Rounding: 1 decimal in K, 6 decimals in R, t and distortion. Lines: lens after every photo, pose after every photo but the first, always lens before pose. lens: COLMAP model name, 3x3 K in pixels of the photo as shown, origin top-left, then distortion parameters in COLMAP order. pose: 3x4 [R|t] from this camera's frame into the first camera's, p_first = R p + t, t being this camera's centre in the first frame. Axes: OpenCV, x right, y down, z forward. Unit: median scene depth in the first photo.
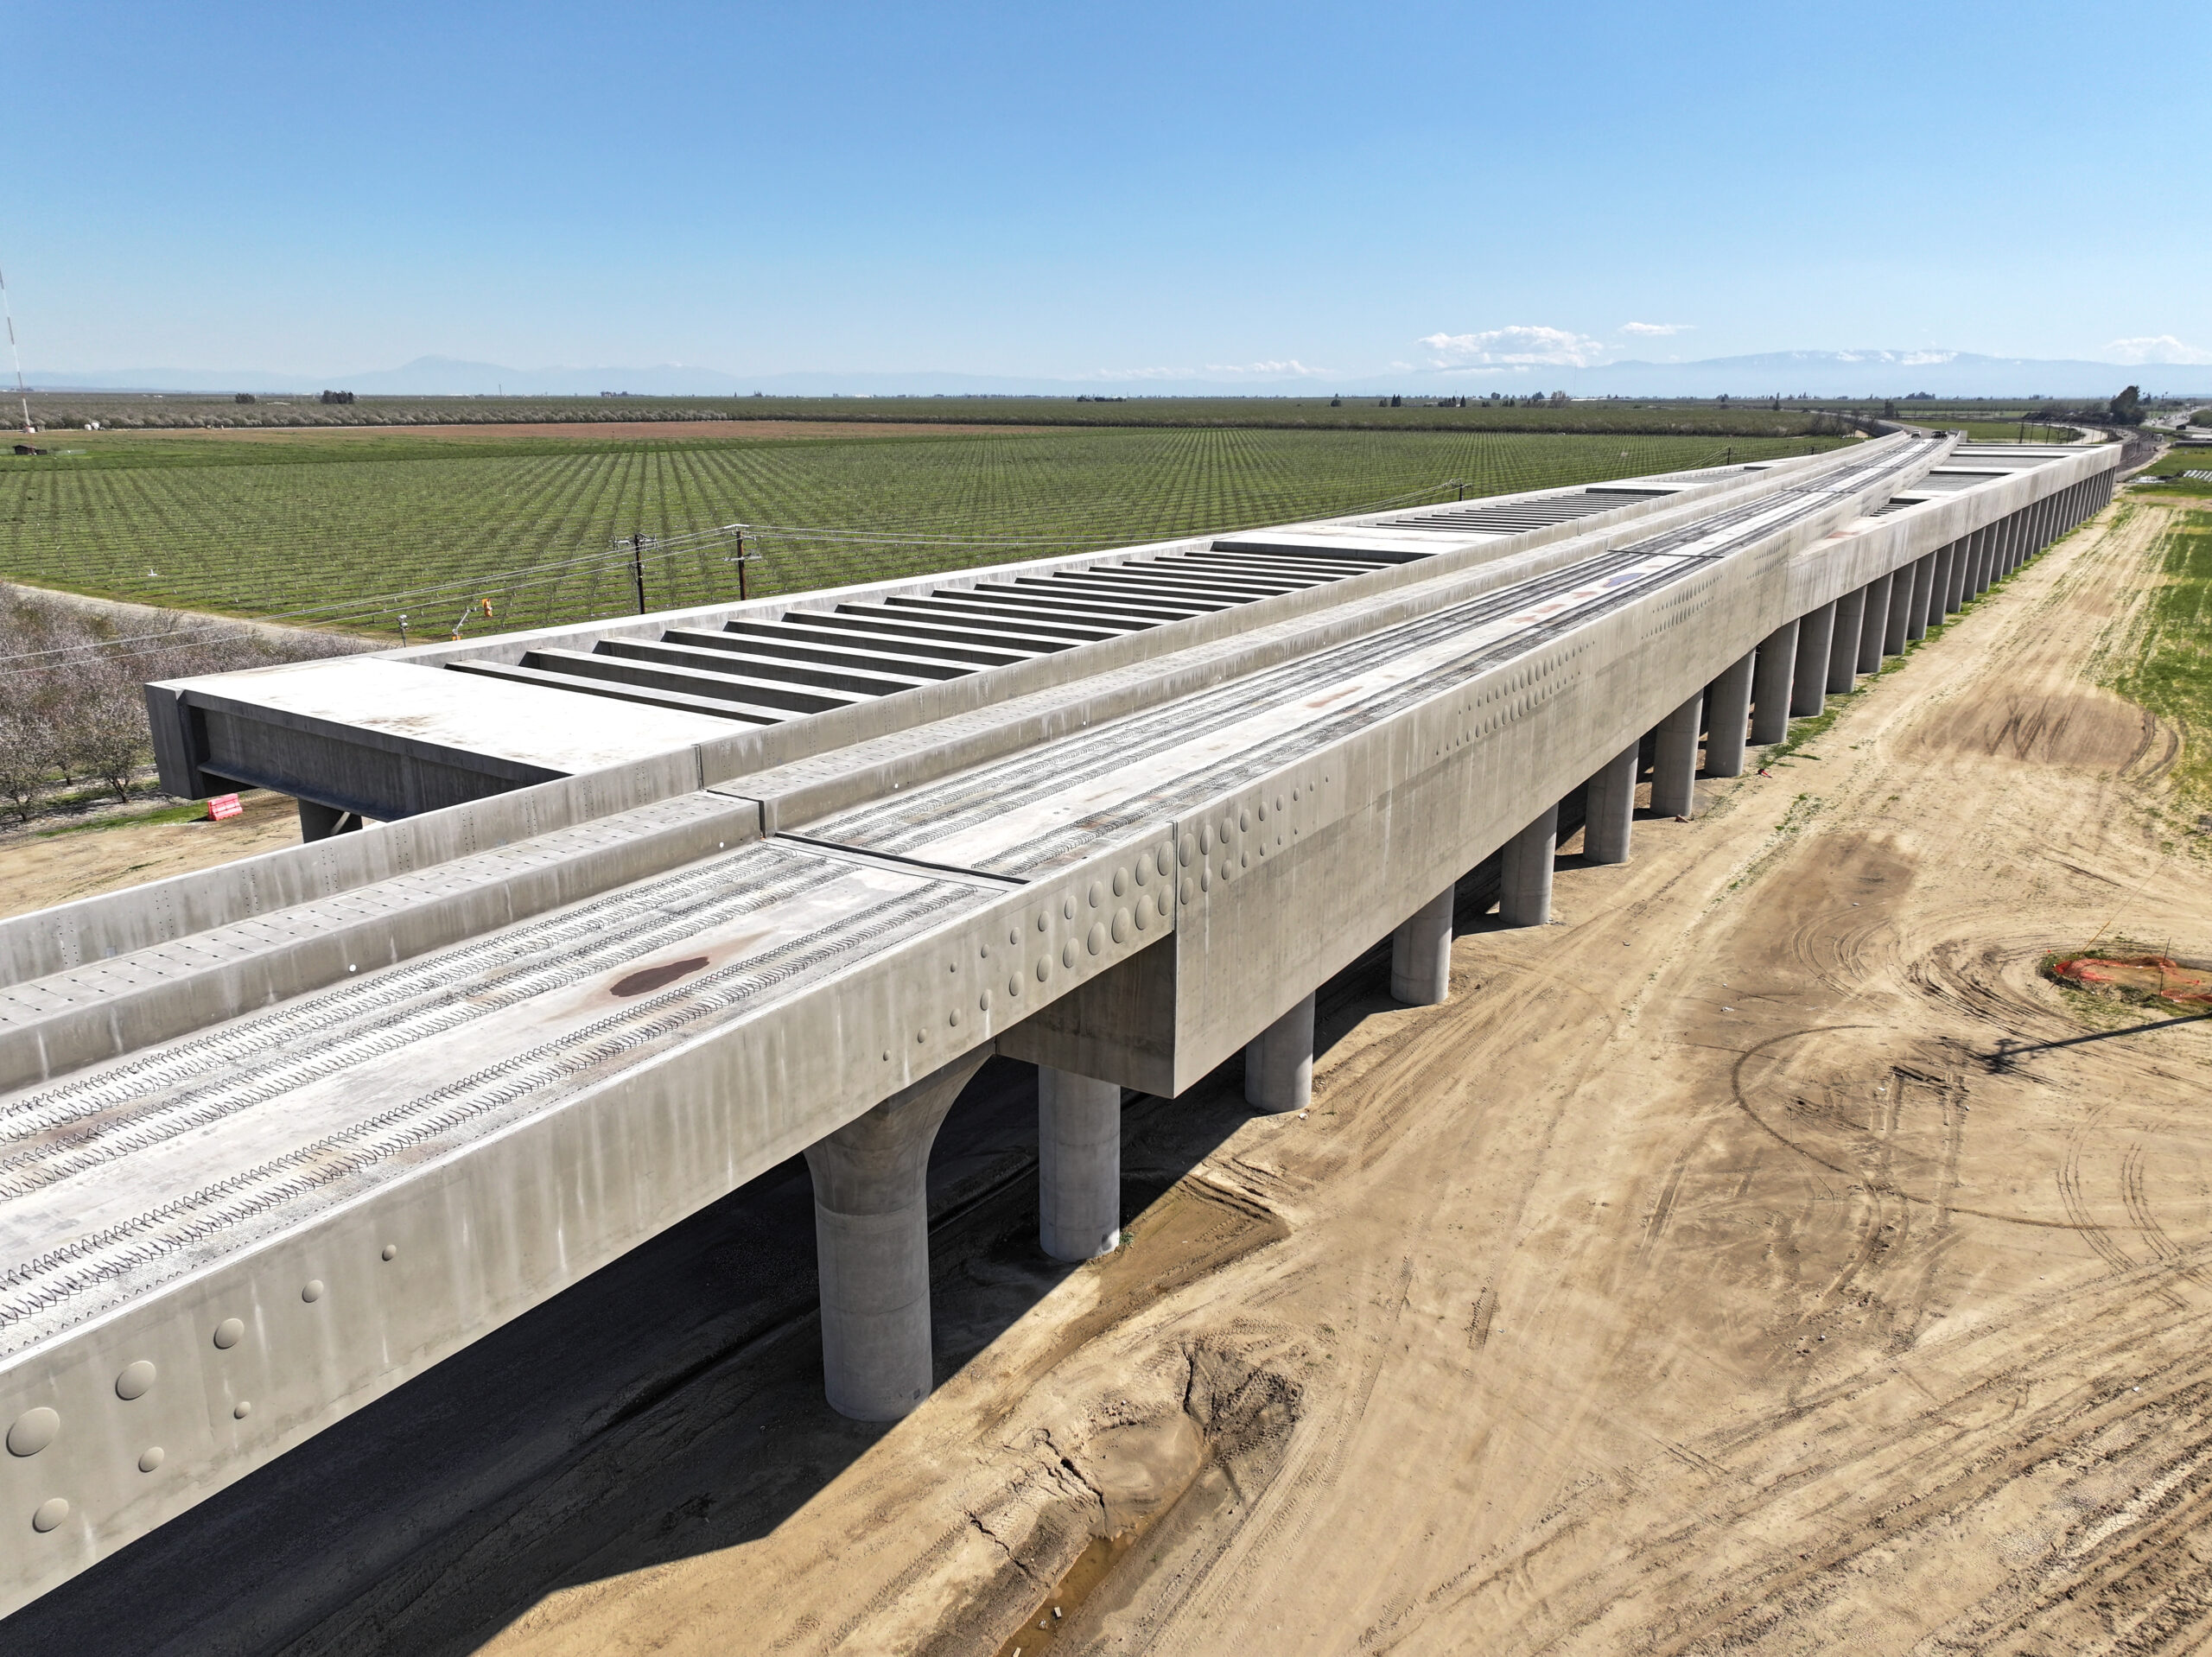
lens RADIAL K [[1554.6, 0, 1103.4], [0, 1554.6, 824.6], [0, 0, 1]] dist [-0.007212, 0.023467]
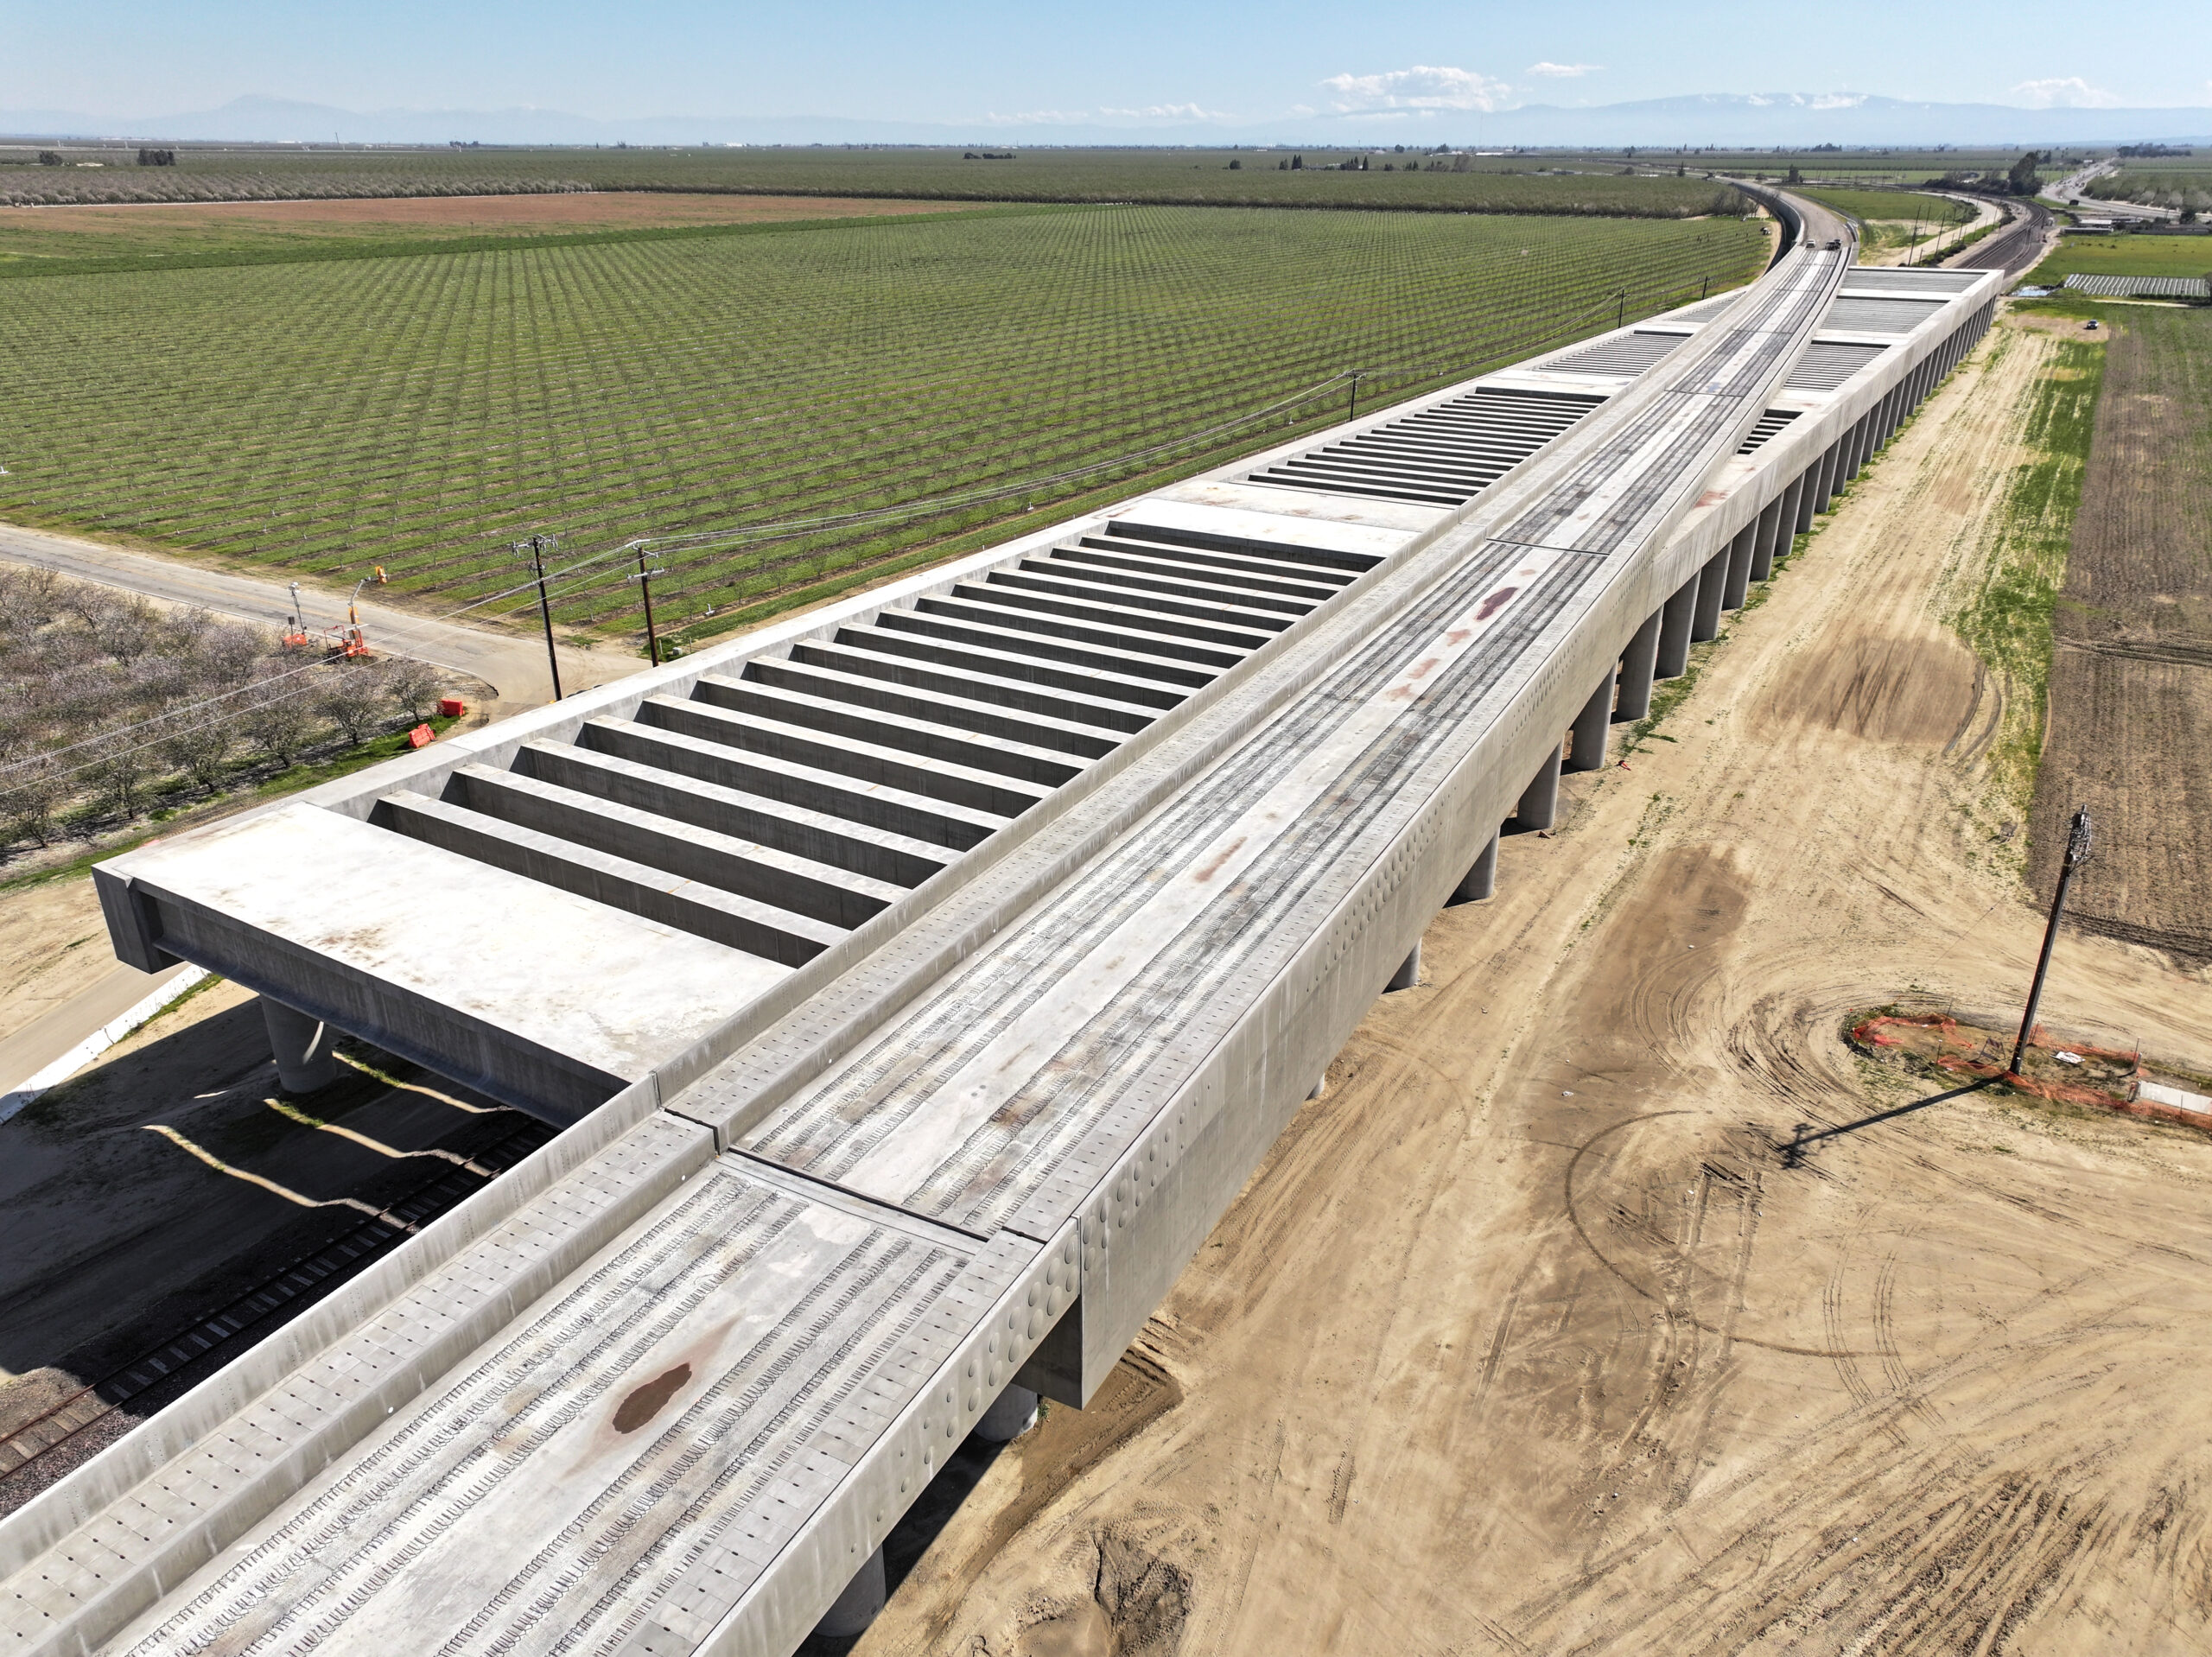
lens RADIAL K [[1554.6, 0, 1103.4], [0, 1554.6, 824.6], [0, 0, 1]] dist [-0.007212, 0.023467]
pose [[0.997844, -0.025865, 0.060312, 0.000428], [0.016906, 0.989348, 0.144583, -0.218773], [-0.063409, -0.143252, 0.987653, -0.061723]]
